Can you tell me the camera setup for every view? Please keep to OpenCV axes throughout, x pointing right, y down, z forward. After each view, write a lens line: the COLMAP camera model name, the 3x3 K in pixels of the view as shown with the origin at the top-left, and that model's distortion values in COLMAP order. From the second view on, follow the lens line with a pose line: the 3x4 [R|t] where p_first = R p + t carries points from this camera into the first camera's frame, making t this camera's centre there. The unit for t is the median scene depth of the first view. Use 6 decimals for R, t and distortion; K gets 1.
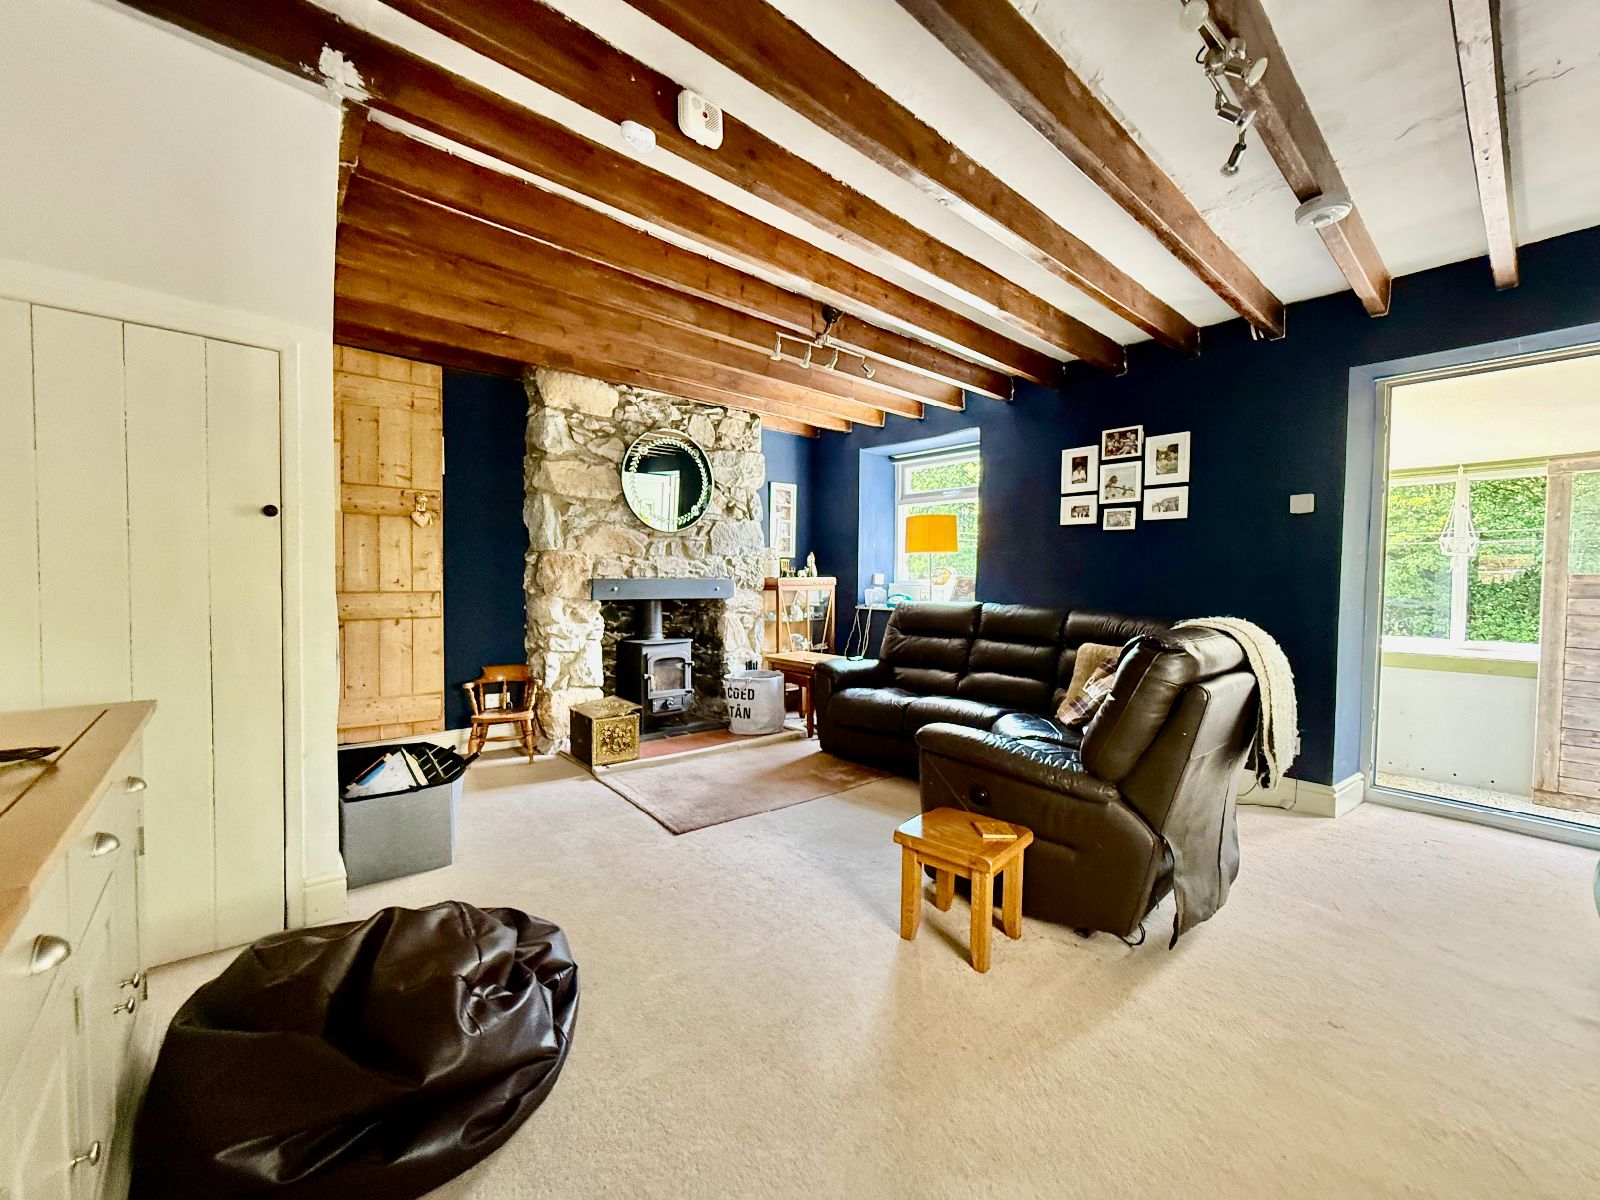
lens RADIAL K [[636.6, 0, 803.6], [0, 636.6, 600.3], [0, 0, 1]] dist [-0.001265, 0.001360]
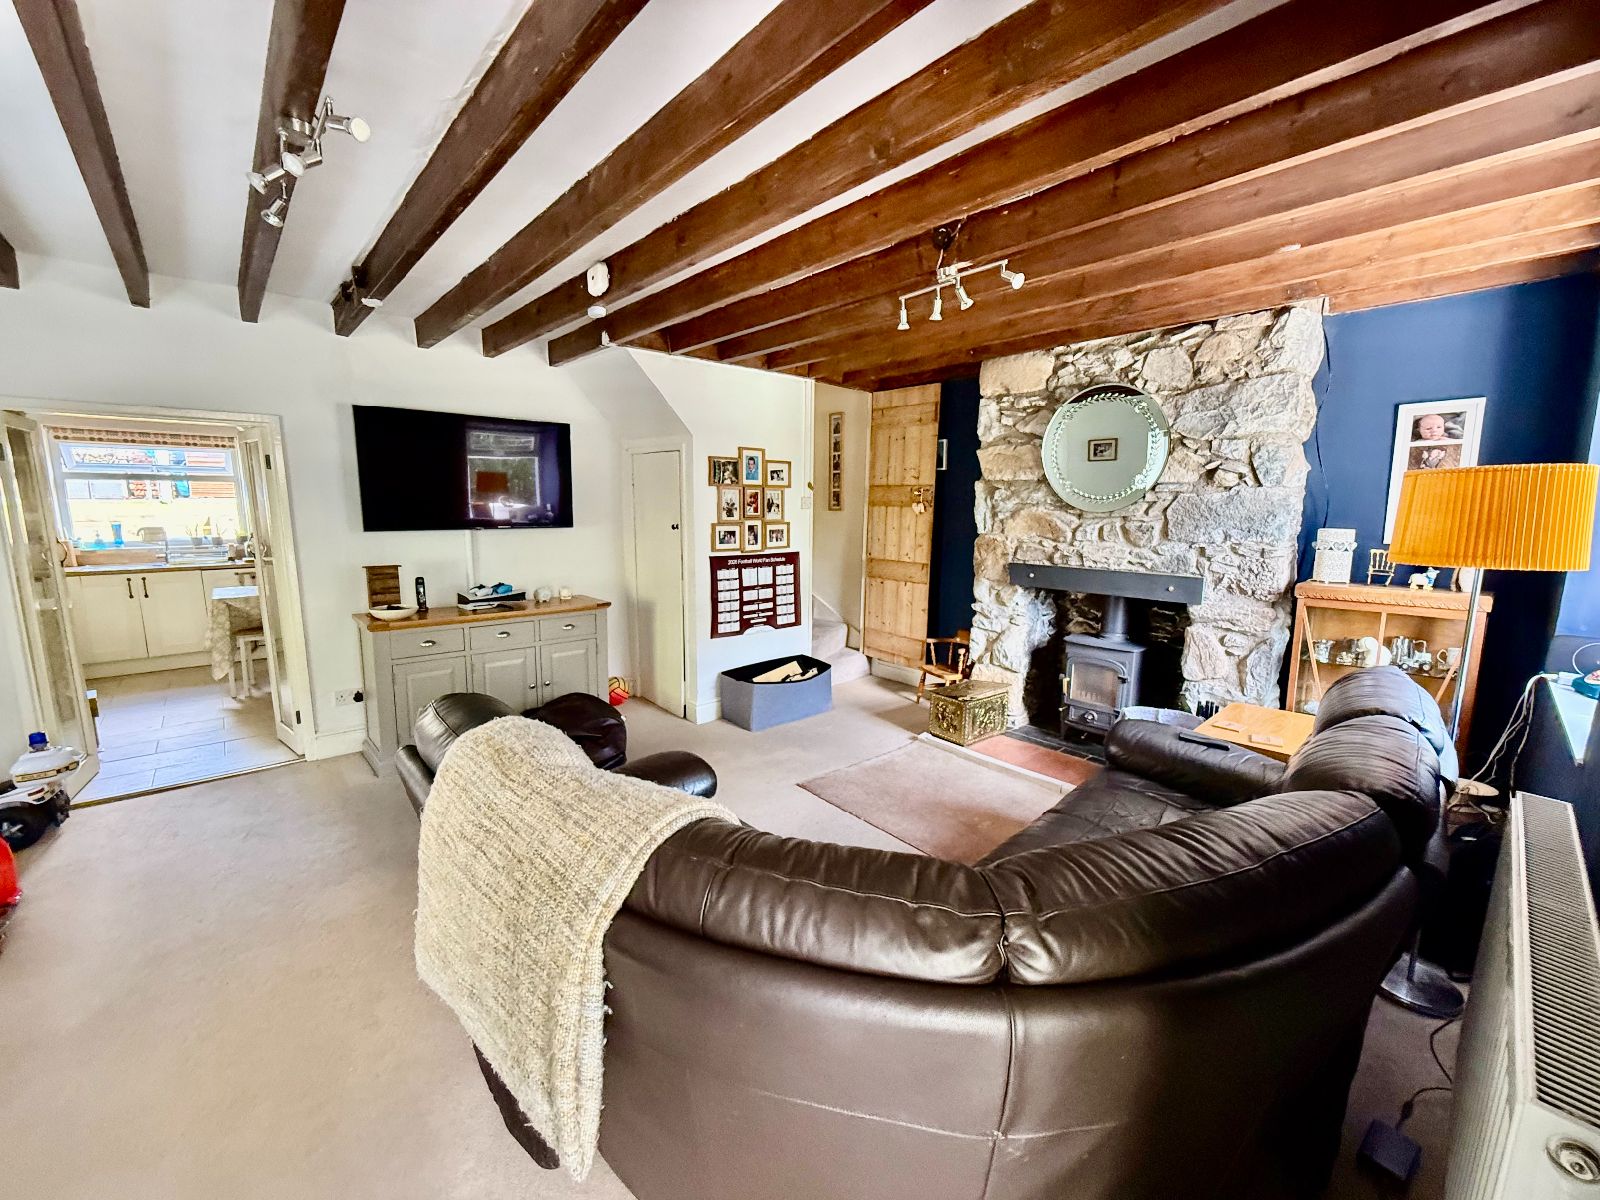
lens RADIAL K [[636.6, 0, 805.6], [0, 636.6, 596.6], [0, 0, 1]] dist [-0.001265, 0.001360]
pose [[0.035049, 0.133542, -0.990423, 0.668502], [-0.043738, 0.990288, 0.131976, -0.102503], [0.998428, 0.038693, 0.040549, 0.669033]]
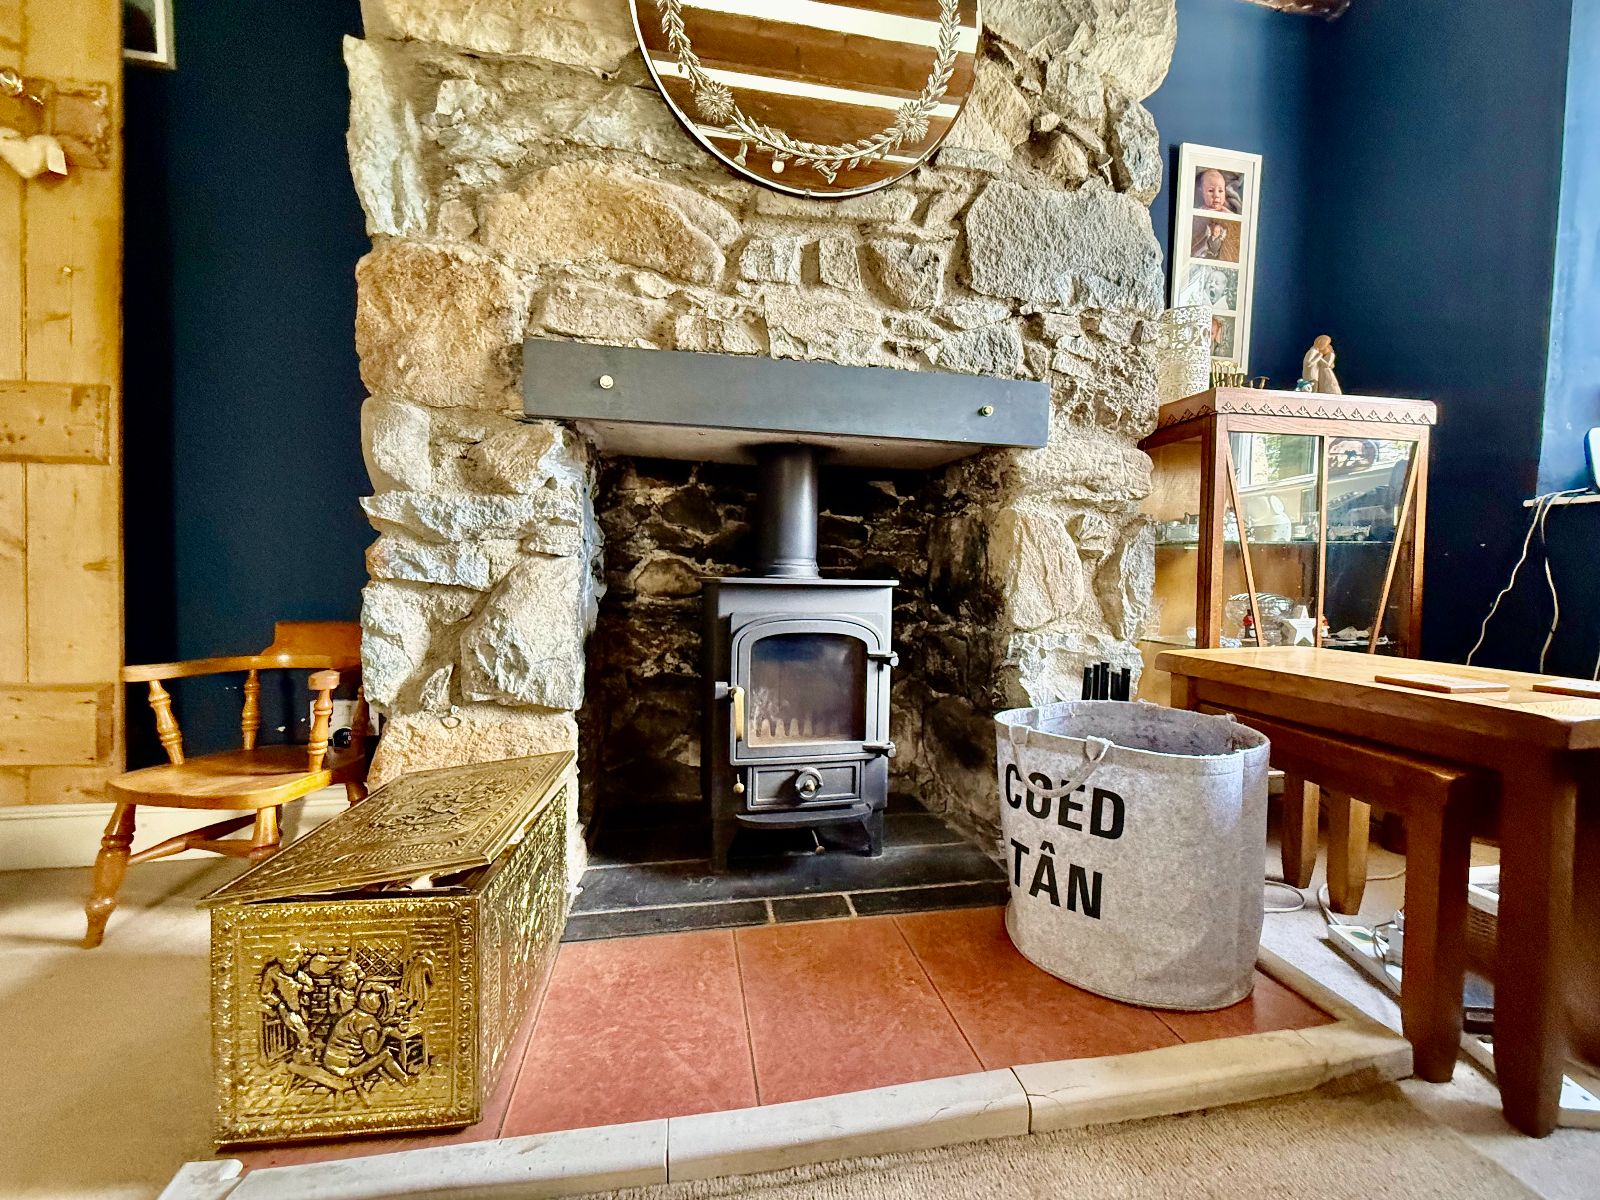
lens RADIAL K [[636.6, 0, 804.1], [0, 636.6, 598.3], [0, 0, 1]] dist [-0.001265, 0.001360]
pose [[0.876443, 0.027983, -0.480692, -0.078814], [-0.027361, 0.999591, 0.008303, 0.081042], [0.480728, 0.005875, 0.876850, 0.838996]]
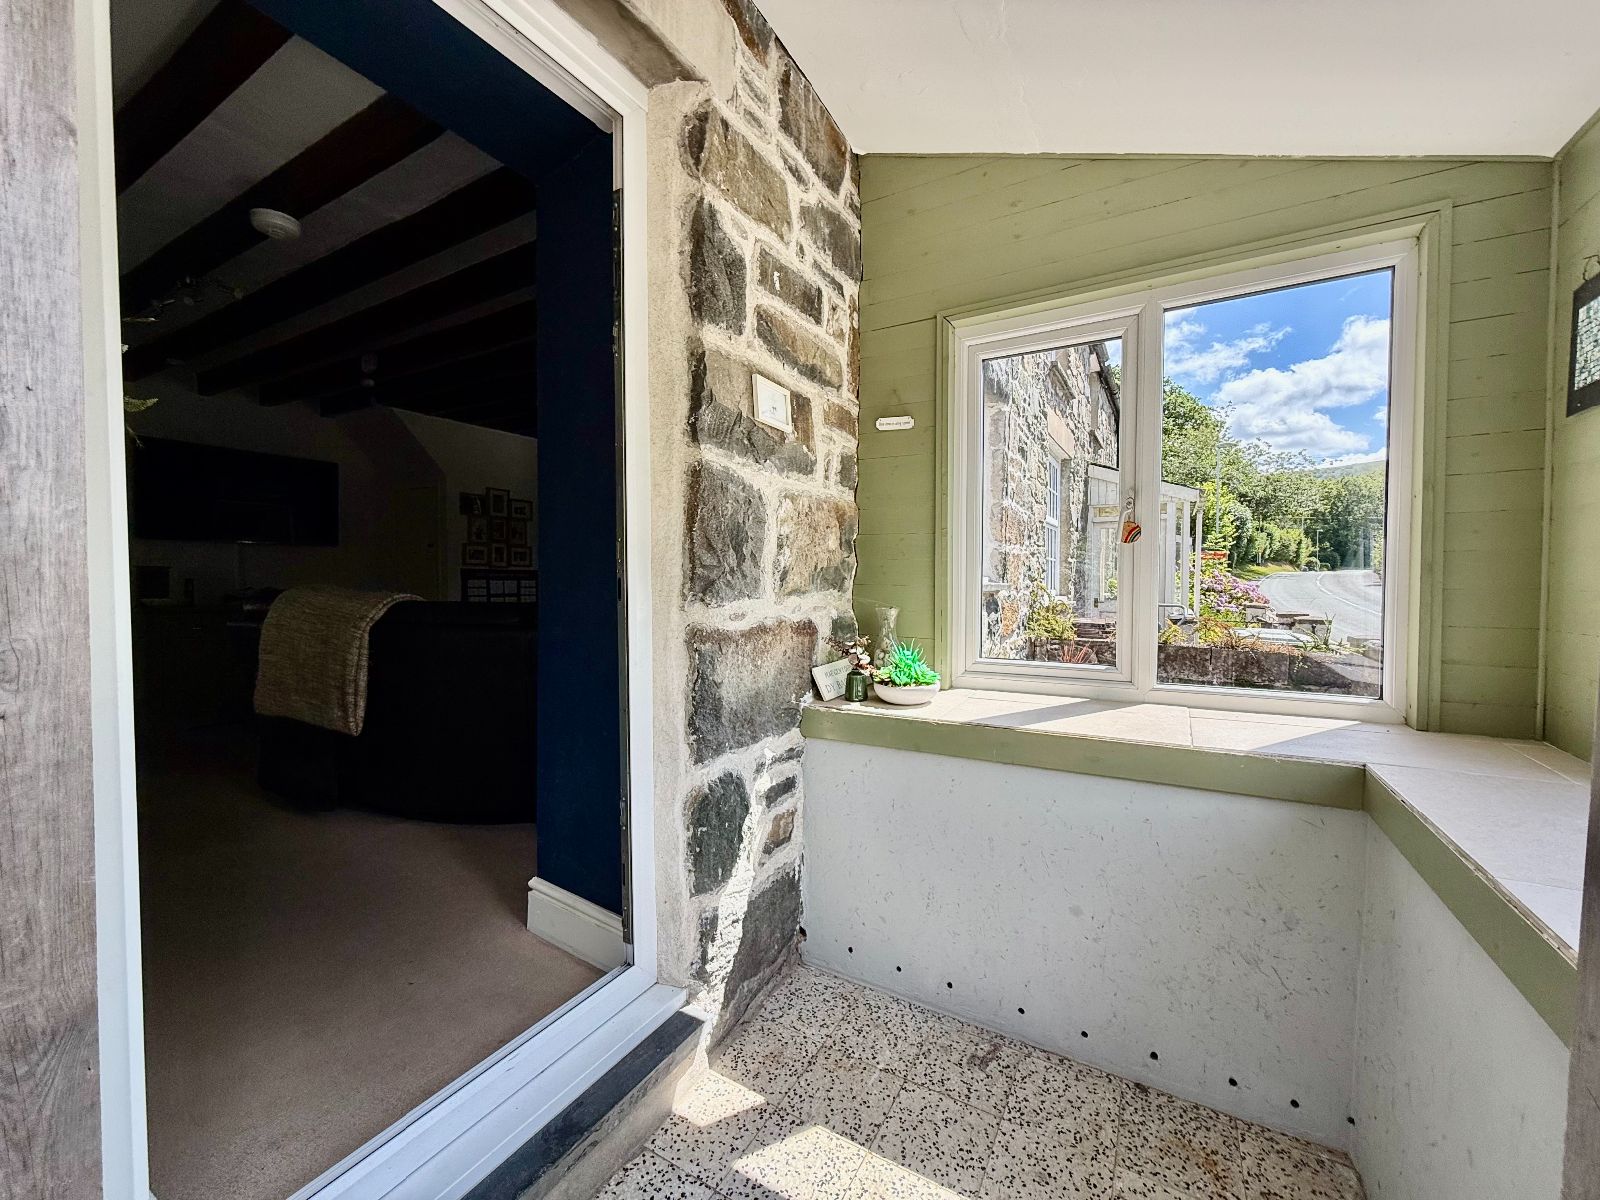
lens RADIAL K [[636.6, 0, 804.9], [0, 636.6, 594.0], [0, 0, 1]] dist [-0.001265, 0.001360]
pose [[0.338474, 0.008435, -0.940938, 1.153201], [-0.027706, 0.999616, -0.001006, 0.015977], [0.940568, 0.026410, 0.338578, 0.786331]]
